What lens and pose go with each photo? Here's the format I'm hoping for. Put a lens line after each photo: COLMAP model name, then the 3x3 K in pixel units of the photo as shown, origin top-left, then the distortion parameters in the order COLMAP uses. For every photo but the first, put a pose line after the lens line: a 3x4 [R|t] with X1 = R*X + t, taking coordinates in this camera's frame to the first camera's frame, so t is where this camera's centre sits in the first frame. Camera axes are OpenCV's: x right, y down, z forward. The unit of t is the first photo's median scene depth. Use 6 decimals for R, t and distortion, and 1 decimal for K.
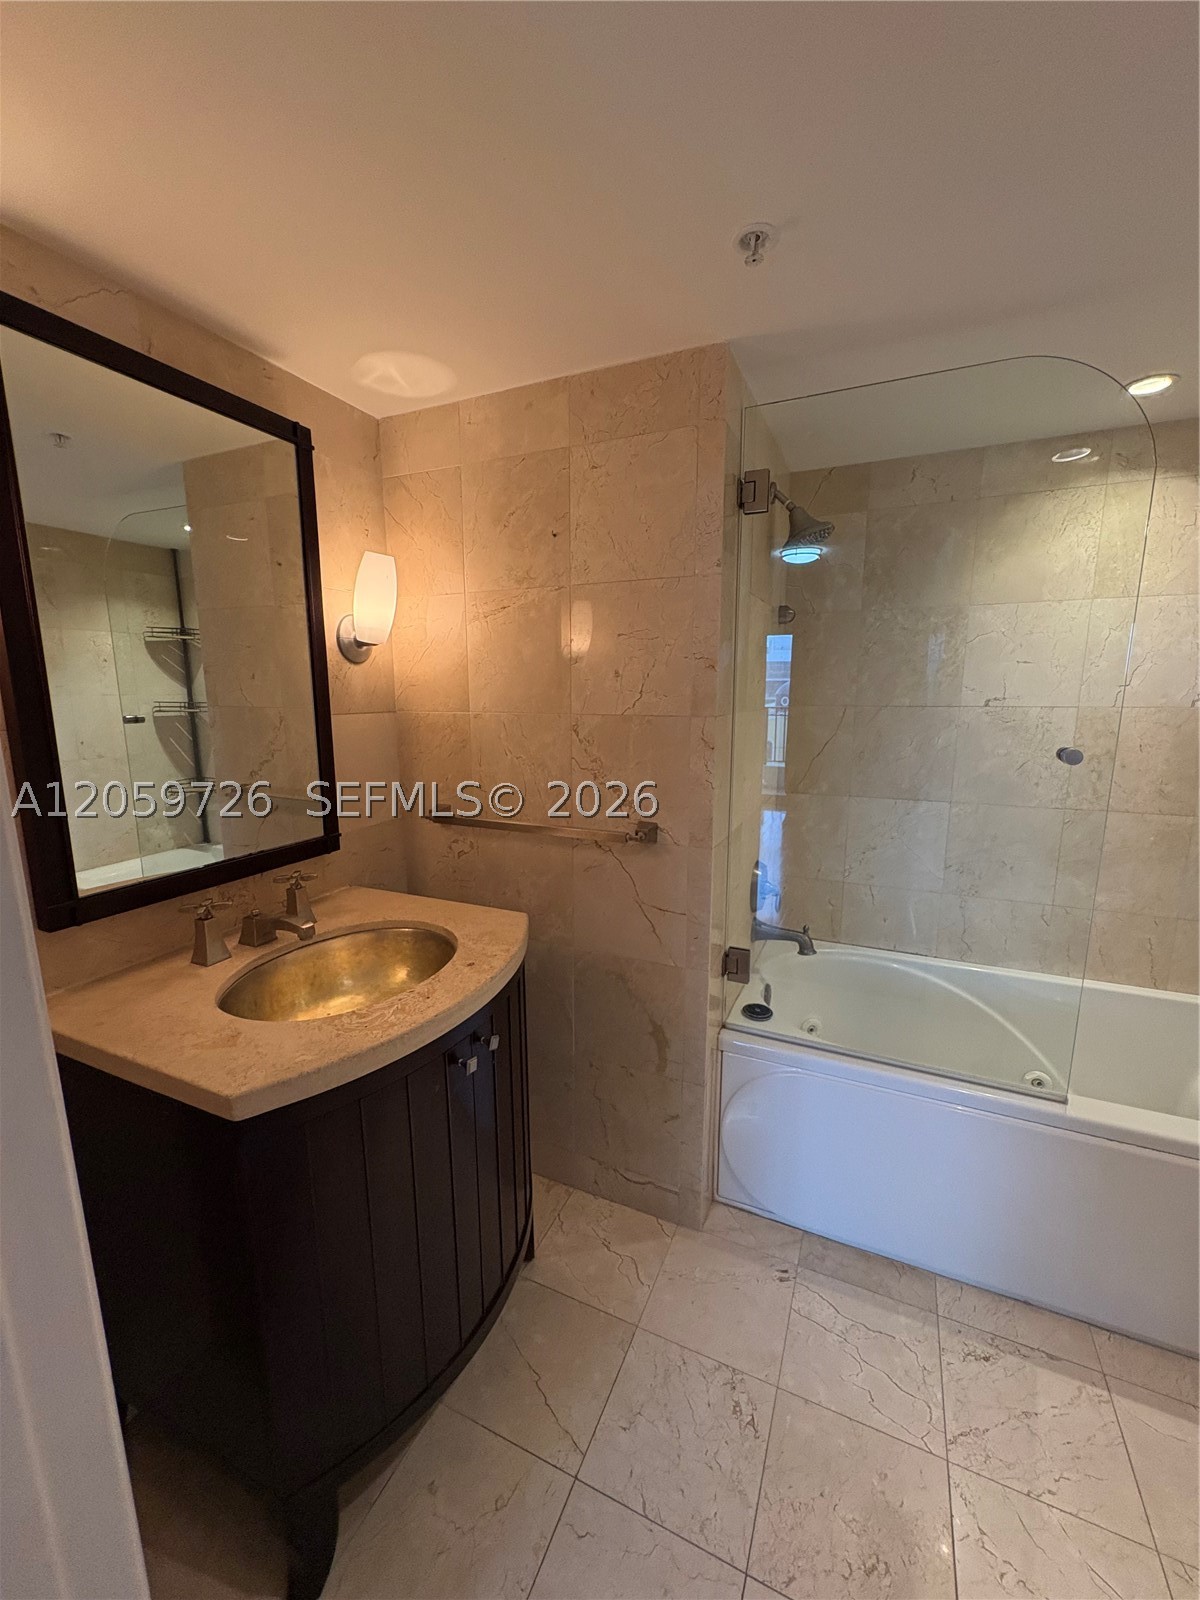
lens RADIAL K [[635.9, 0, 600.0], [0, 635.9, 800.0], [0, 0, 1]] dist [0.001702, -0.000230]
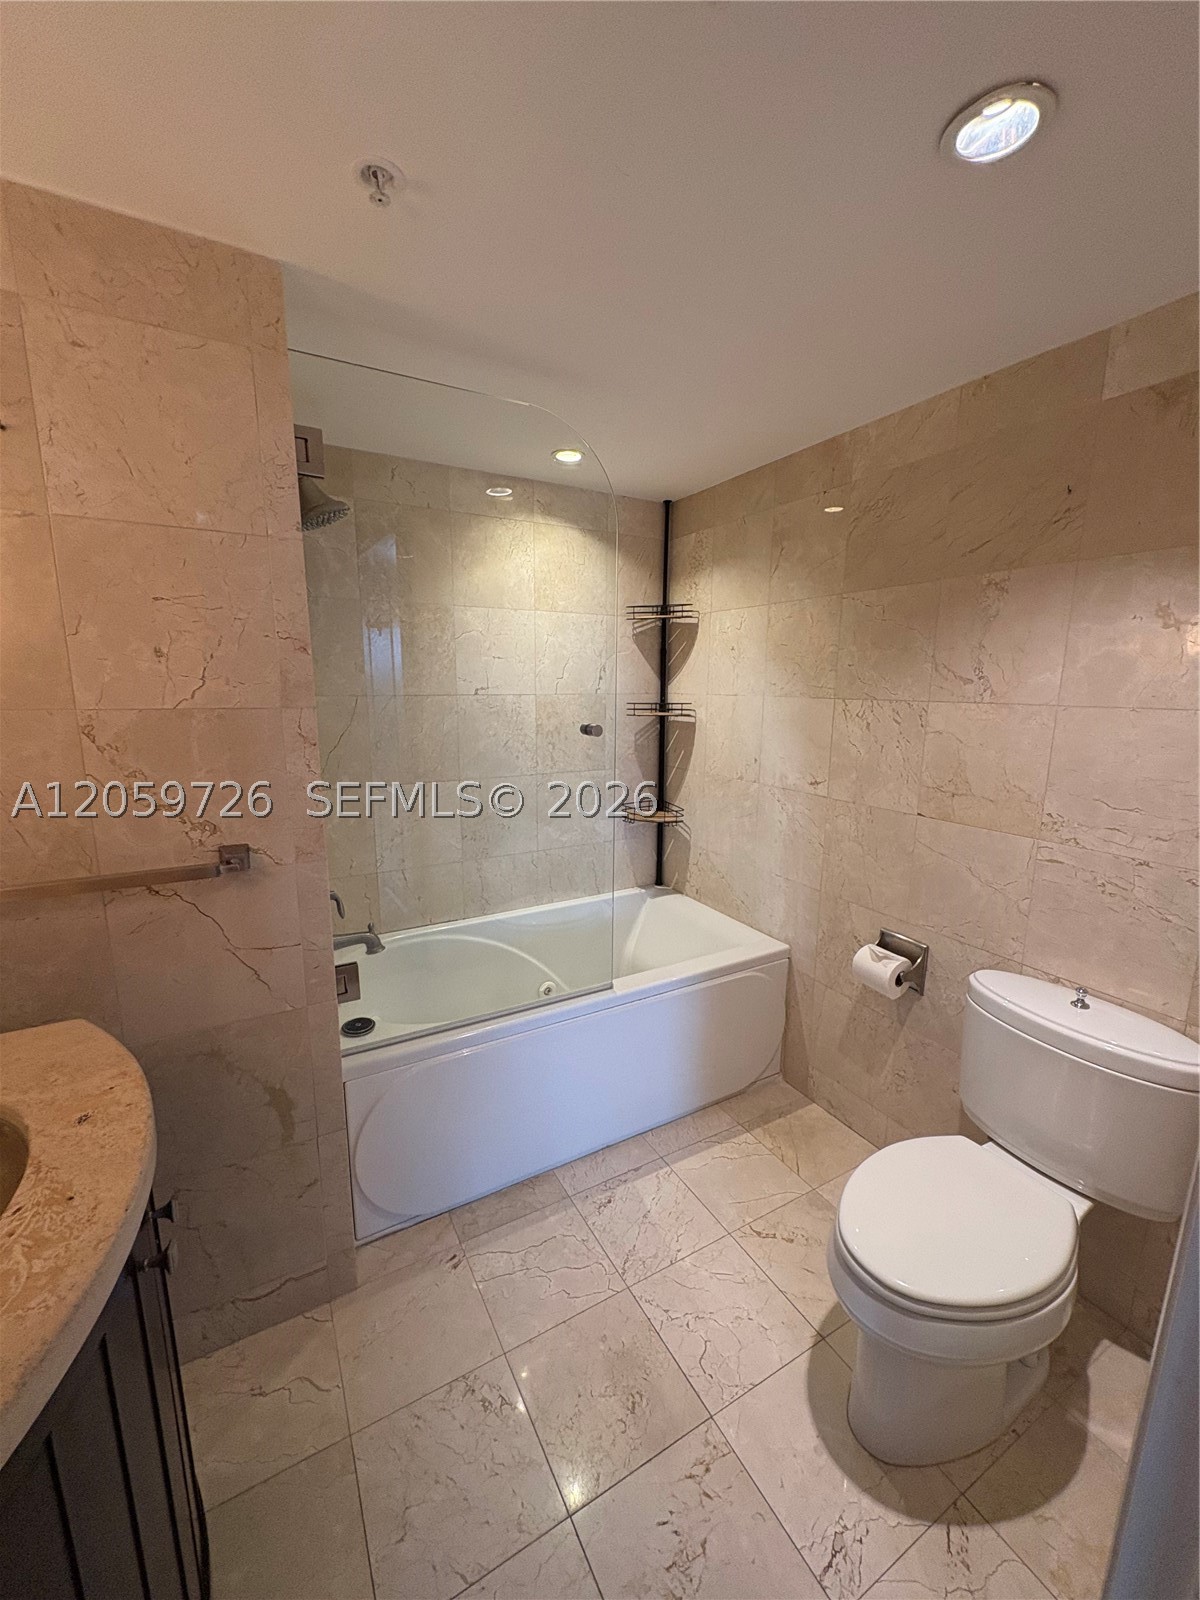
lens RADIAL K [[635.9, 0, 600.0], [0, 635.9, 800.0], [0, 0, 1]] dist [0.001702, -0.000230]
pose [[0.594427, -0.139670, 0.791927, -0.256526], [0.130938, 0.988469, 0.076051, -0.019517], [-0.793418, 0.058486, 0.605861, 0.157395]]
